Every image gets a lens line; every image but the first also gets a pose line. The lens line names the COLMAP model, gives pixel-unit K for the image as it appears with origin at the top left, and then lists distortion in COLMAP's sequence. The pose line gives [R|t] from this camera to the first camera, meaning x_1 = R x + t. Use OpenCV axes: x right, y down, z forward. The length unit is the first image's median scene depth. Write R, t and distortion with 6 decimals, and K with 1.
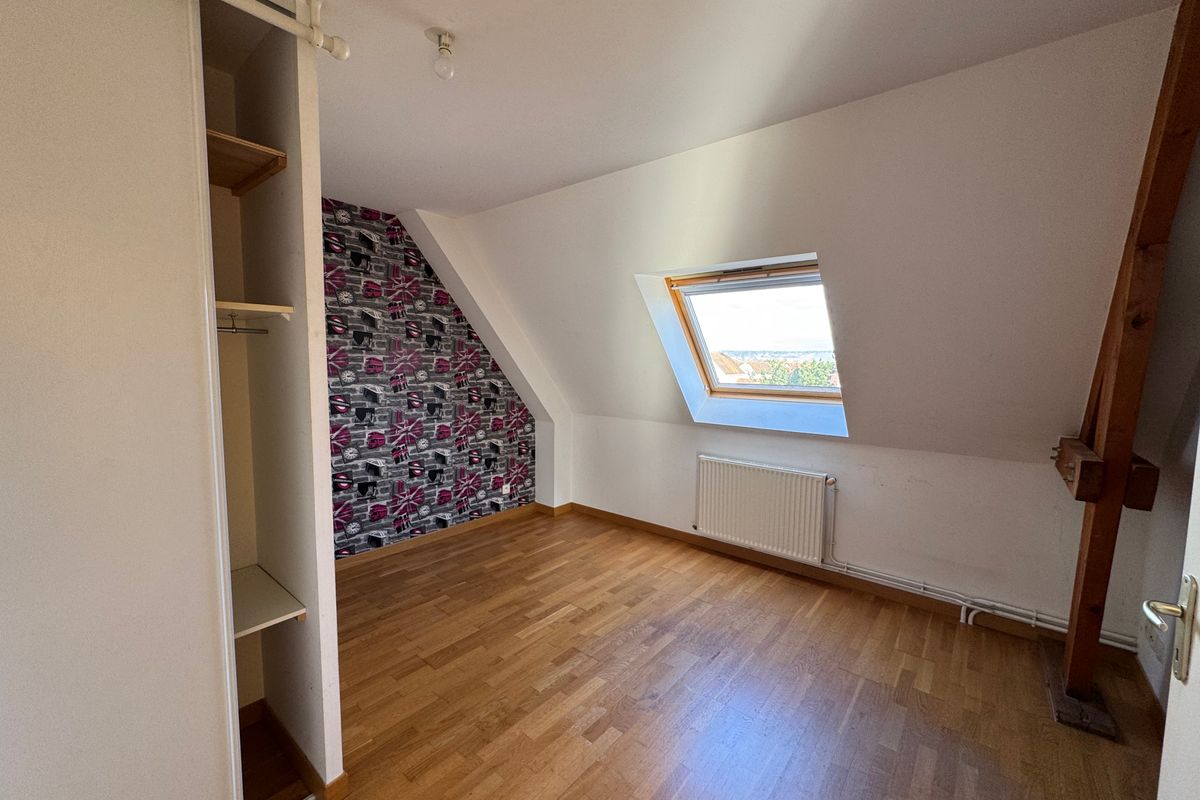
lens RADIAL K [[481.4, 0, 600.9], [0, 481.4, 402.5], [0, 0, 1]] dist [-0.003115, 0.000334]
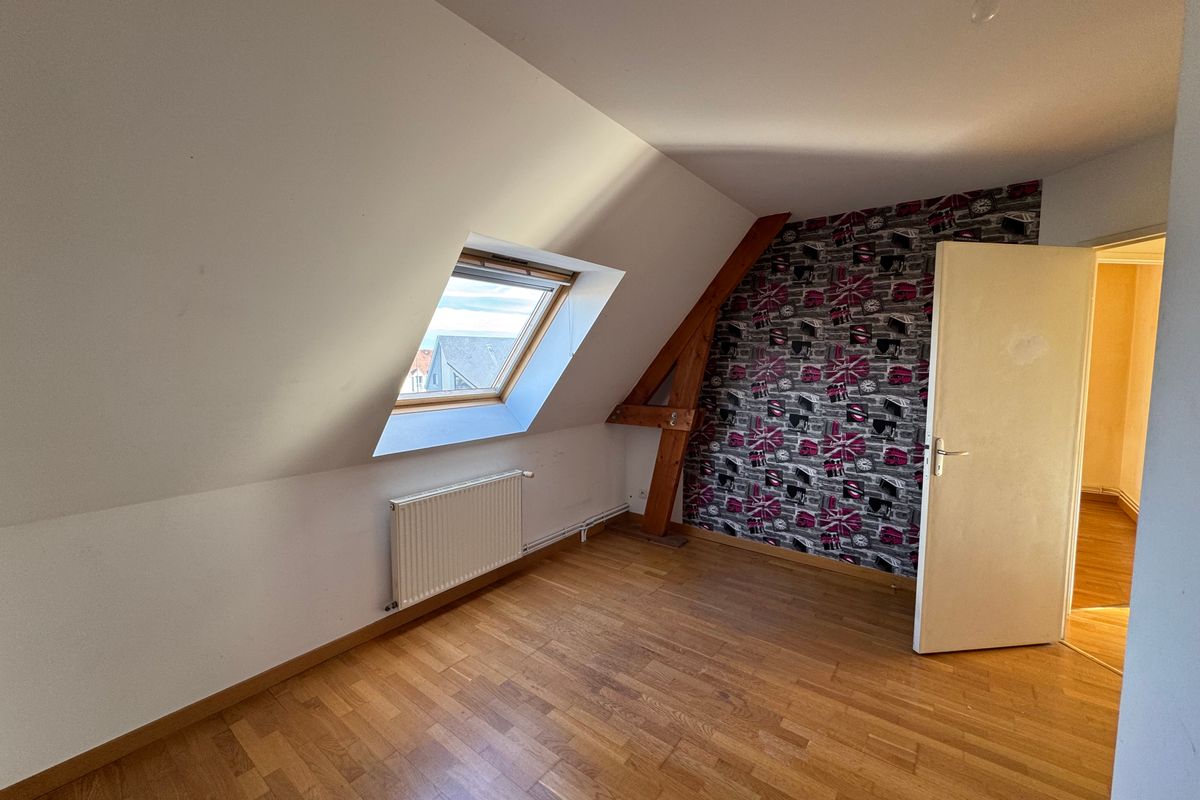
lens RADIAL K [[481.4, 0, 600.3], [0, 481.4, 397.0], [0, 0, 1]] dist [-0.003115, 0.000334]
pose [[-0.040051, -0.086653, 0.995433, -0.567573], [0.087578, 0.992094, 0.089886, -0.086542], [-0.995352, 0.090778, -0.032146, 0.838417]]
